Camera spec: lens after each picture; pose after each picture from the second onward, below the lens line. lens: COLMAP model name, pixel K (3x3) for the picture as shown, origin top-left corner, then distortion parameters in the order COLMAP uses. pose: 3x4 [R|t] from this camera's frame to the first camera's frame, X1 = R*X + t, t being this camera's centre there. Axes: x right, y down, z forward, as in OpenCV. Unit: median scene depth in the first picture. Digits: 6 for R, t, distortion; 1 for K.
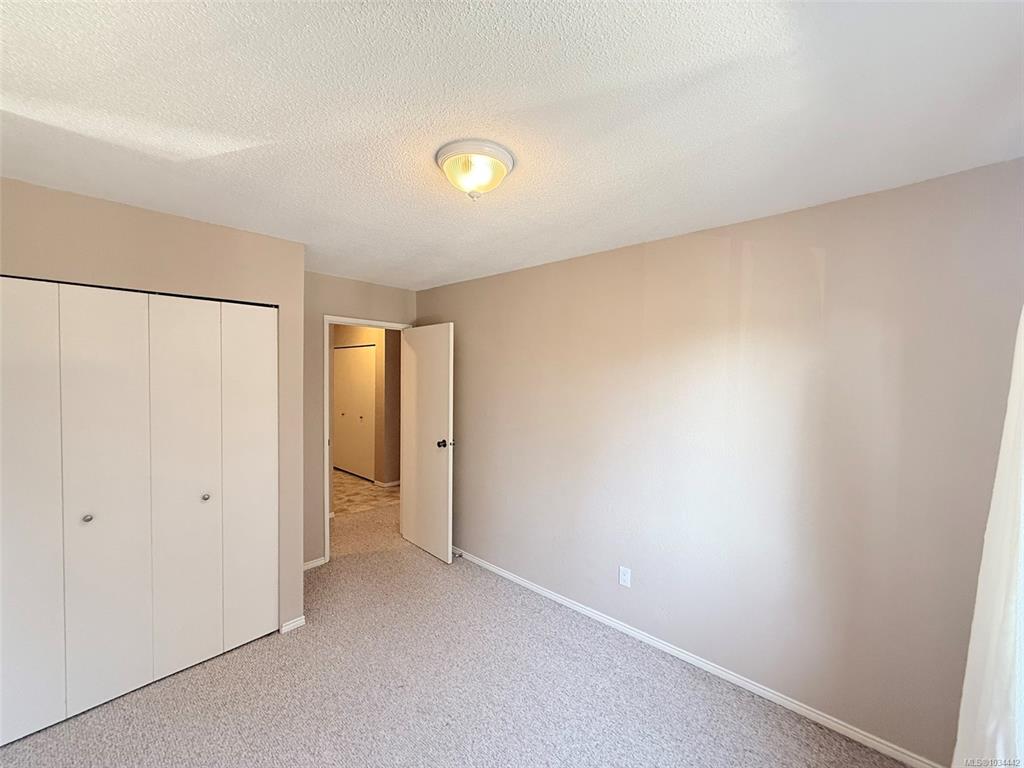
lens RADIAL K [[409.9, 0, 509.9], [0, 409.9, 384.5], [0, 0, 1]] dist [0.000889, 0.000094]
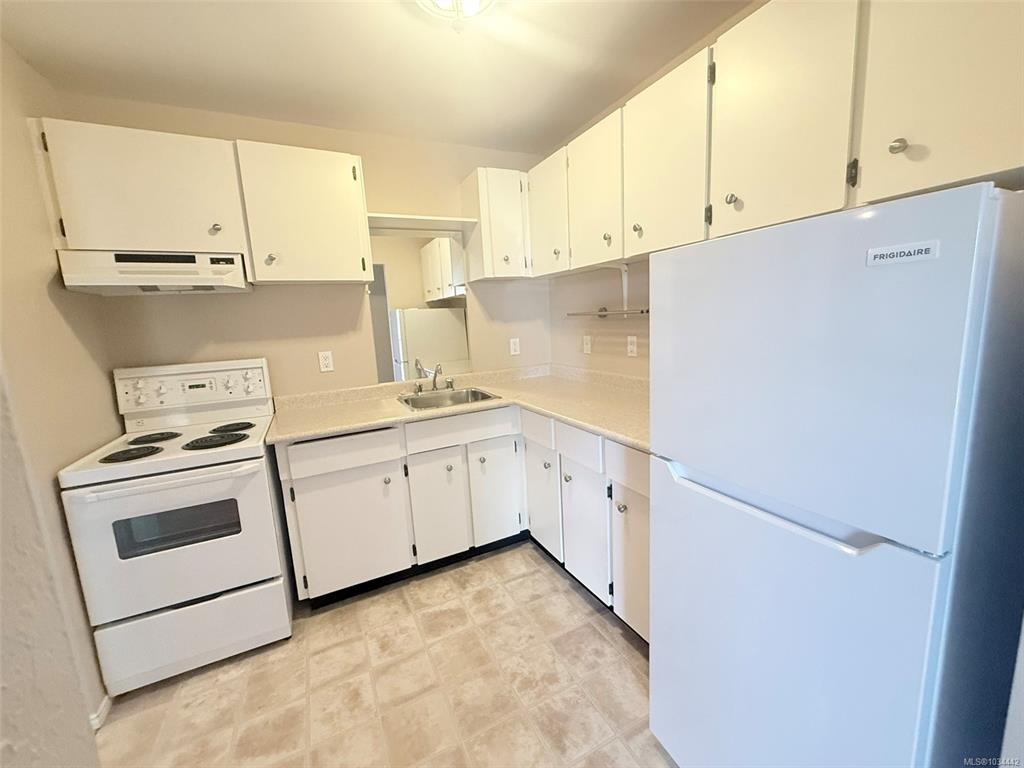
lens RADIAL K [[409.9, 0, 509.9], [0, 409.9, 384.5], [0, 0, 1]] dist [0.000889, 0.000094]
pose [[-0.931102, -0.021646, 0.364115, -0.452056], [0.050876, 0.980773, 0.188401, 0.012743], [-0.361193, 0.193946, -0.912099, 1.199636]]
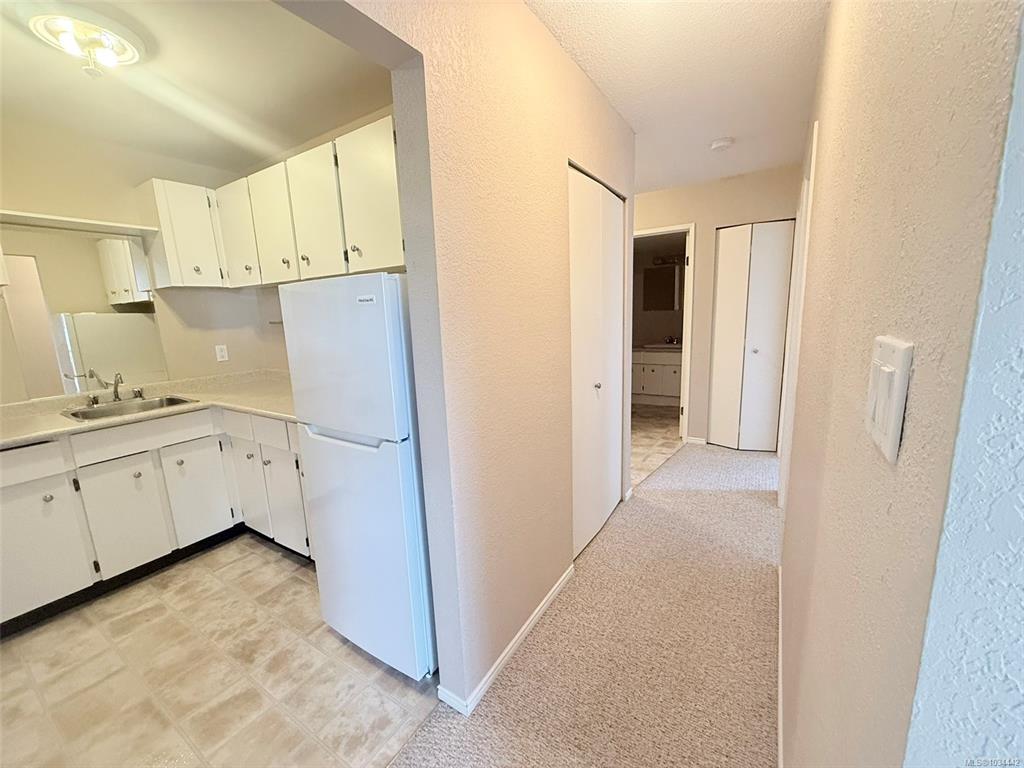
lens RADIAL K [[409.9, 0, 509.9], [0, 409.9, 384.5], [0, 0, 1]] dist [0.000889, 0.000094]
pose [[-0.985735, 0.054620, -0.159197, -0.557648], [0.022639, 0.980310, 0.196165, 0.007282], [0.166777, 0.189763, -0.967562, 1.308971]]
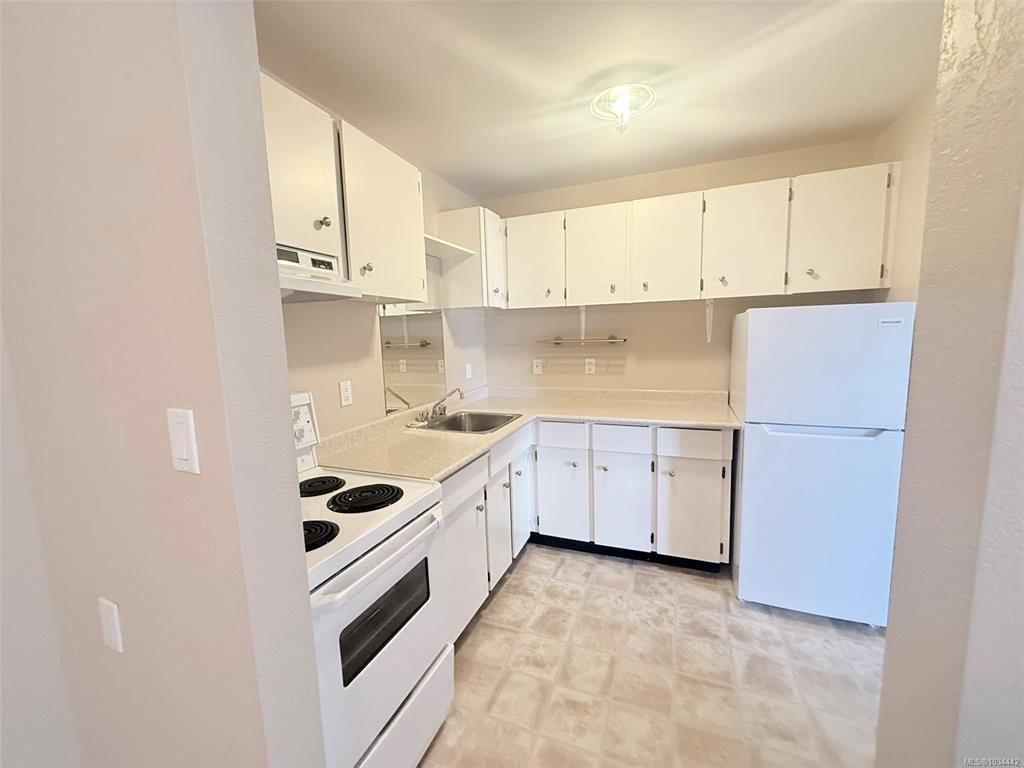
lens RADIAL K [[409.9, 0, 509.9], [0, 409.9, 384.5], [0, 0, 1]] dist [0.000889, 0.000094]
pose [[-0.937873, 0.058874, -0.341948, -0.109464], [0.010121, 0.989722, 0.142645, 0.003471], [0.346832, 0.130322, -0.928829, 1.249642]]
